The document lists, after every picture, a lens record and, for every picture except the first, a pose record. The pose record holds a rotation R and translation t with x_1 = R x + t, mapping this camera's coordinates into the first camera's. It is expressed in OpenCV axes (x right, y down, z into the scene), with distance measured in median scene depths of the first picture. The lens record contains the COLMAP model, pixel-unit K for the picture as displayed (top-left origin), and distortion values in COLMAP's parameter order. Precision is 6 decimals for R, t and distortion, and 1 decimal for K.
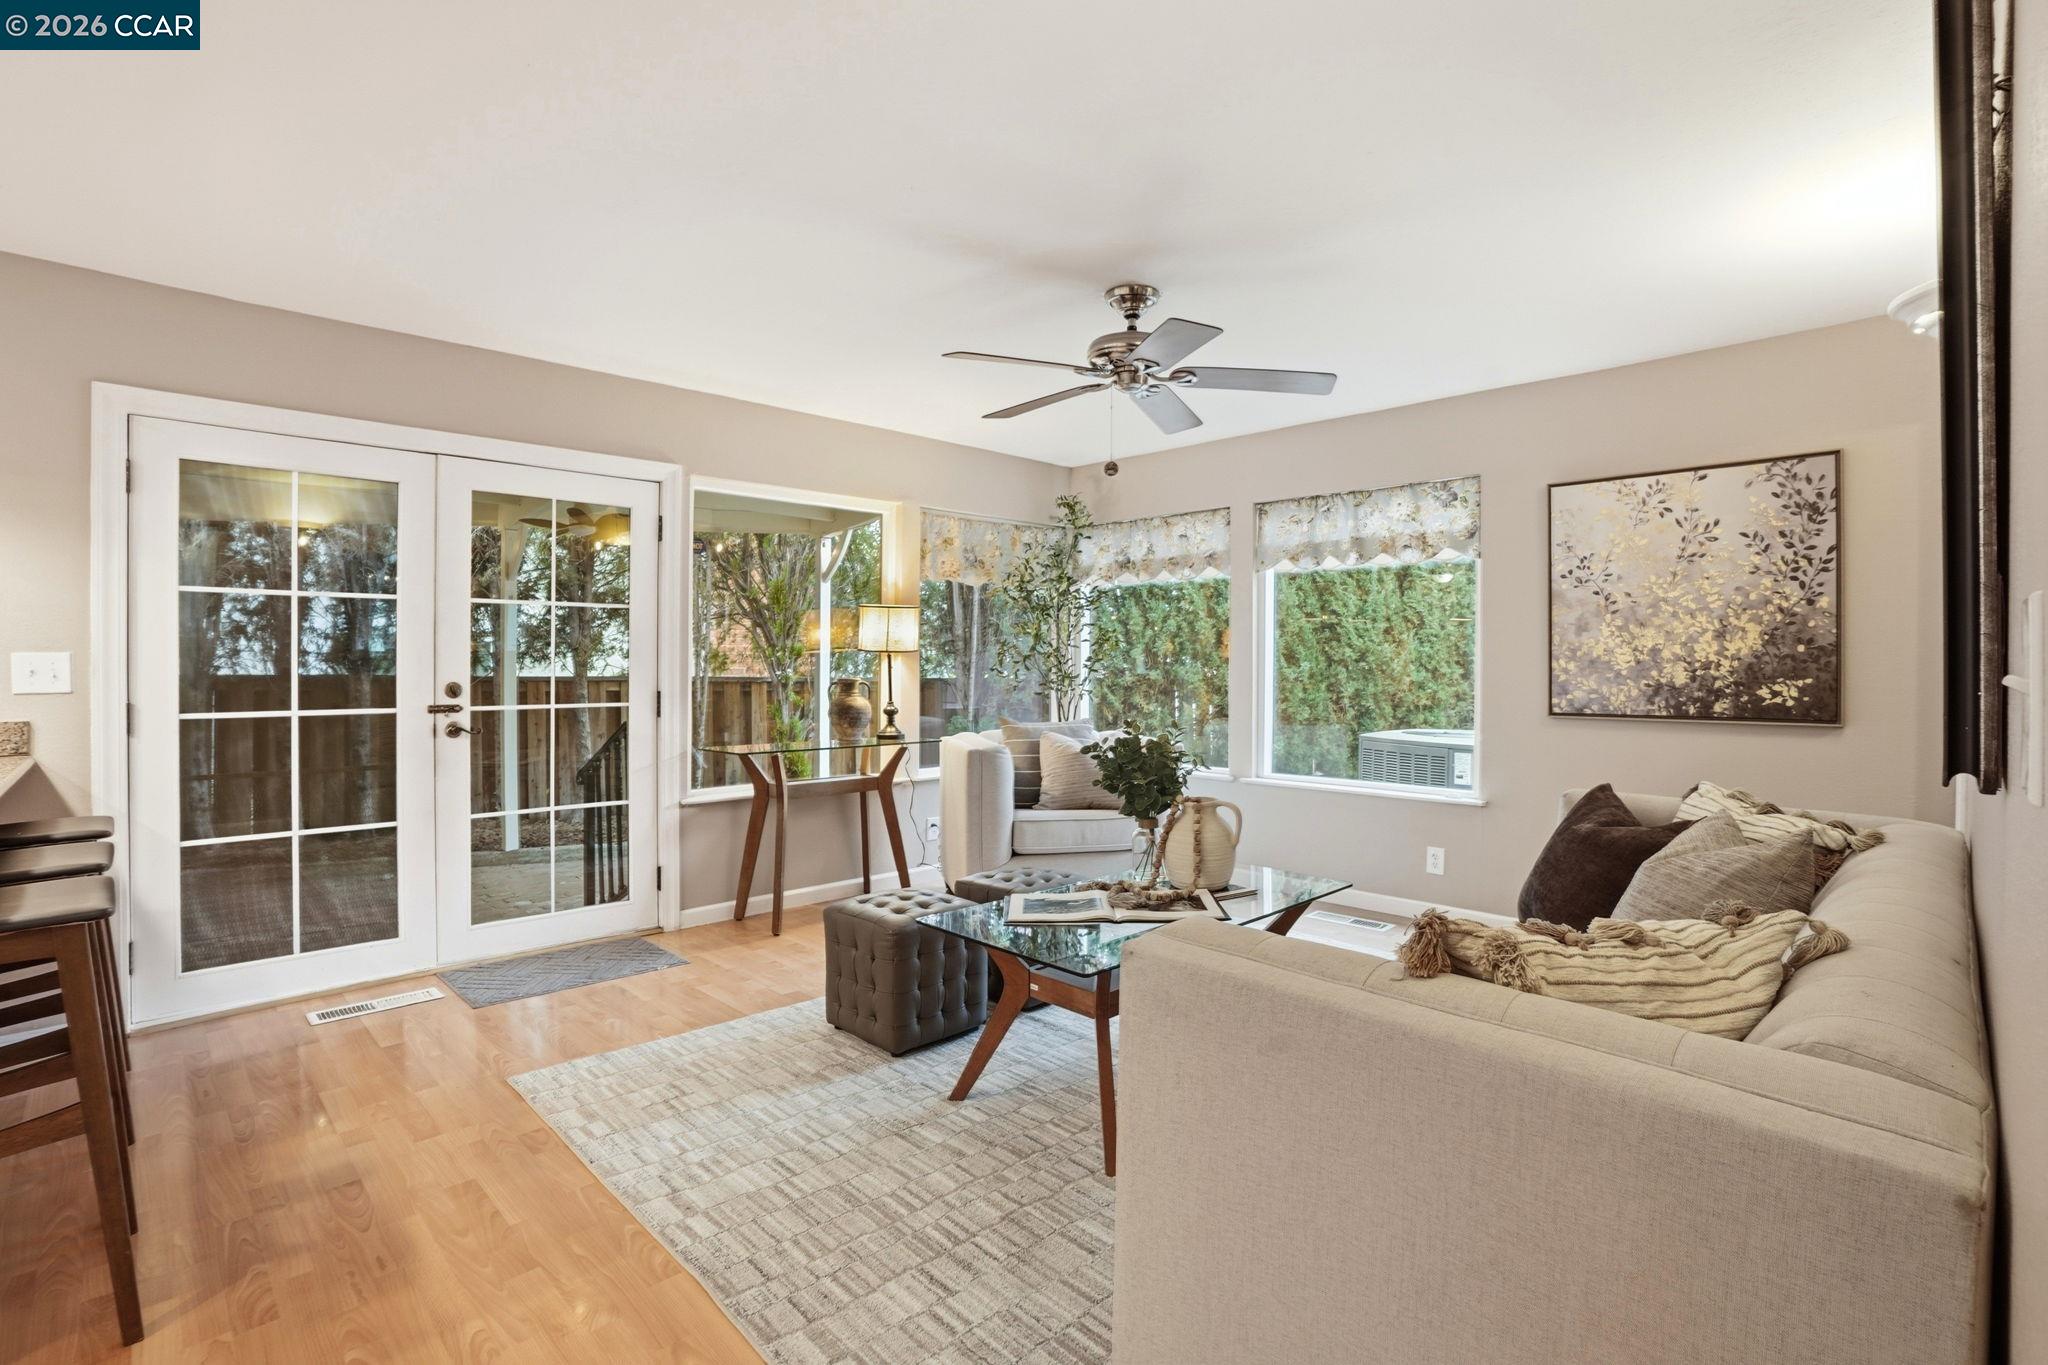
lens RADIAL K [[943.8, 0, 1060.2], [0, 943.8, 667.0], [0, 0, 1]] dist [-0.041899, 0.005201]
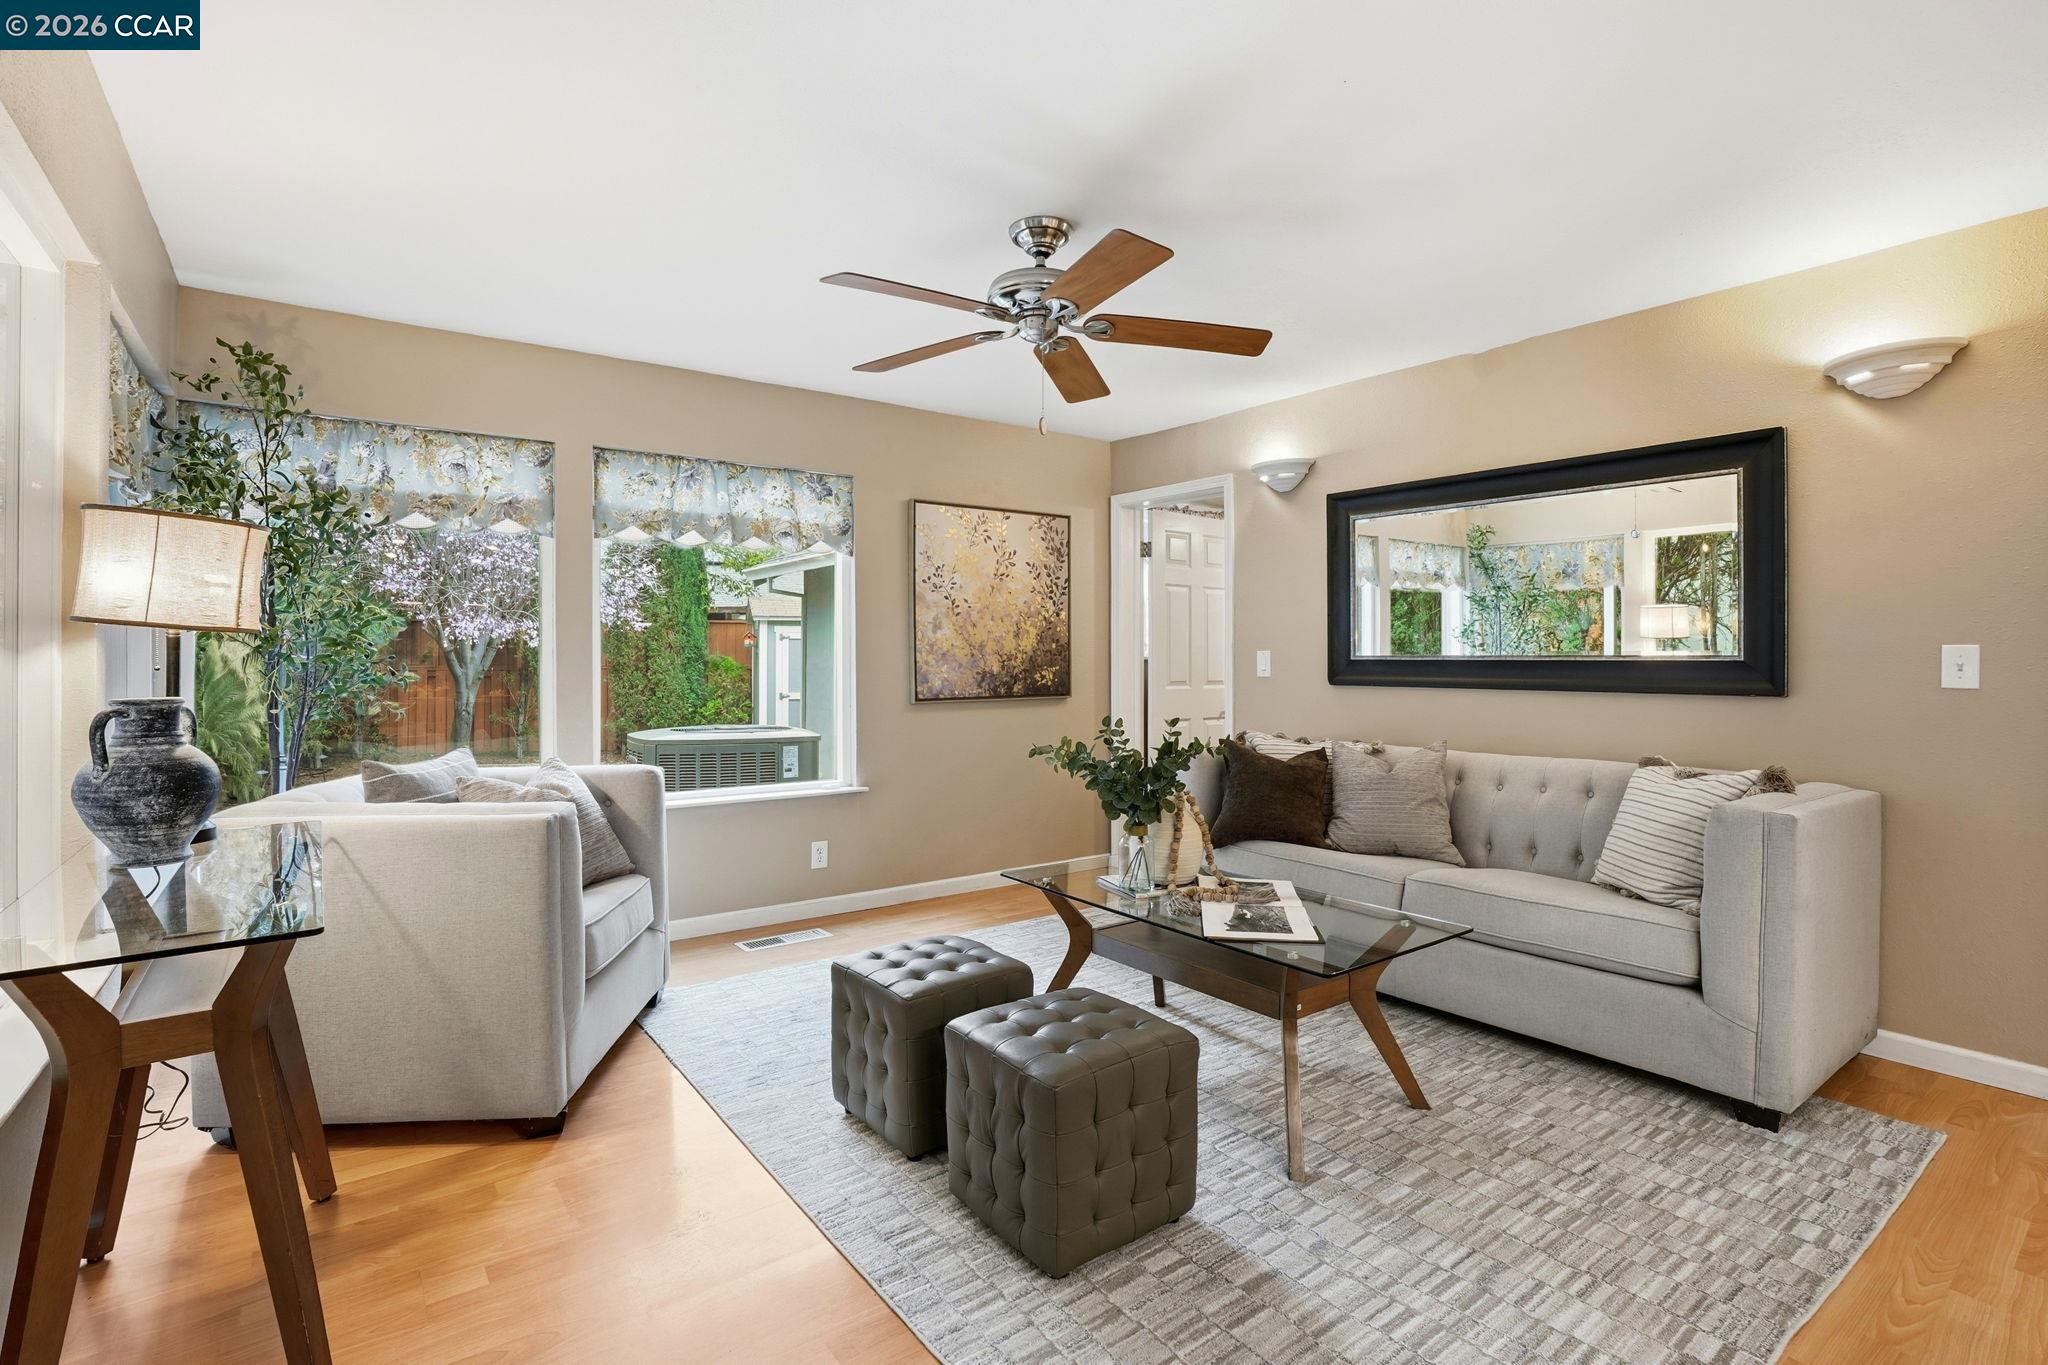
lens RADIAL K [[943.8, 0, 1007.2], [0, 943.8, 673.0], [0, 0, 1]] dist [-0.041899, 0.005201]
pose [[0.183215, -0.020676, 0.982855, -0.613645], [0.005835, 0.999784, 0.019945, -0.006051], [-0.983056, 0.002081, 0.183296, 0.697985]]
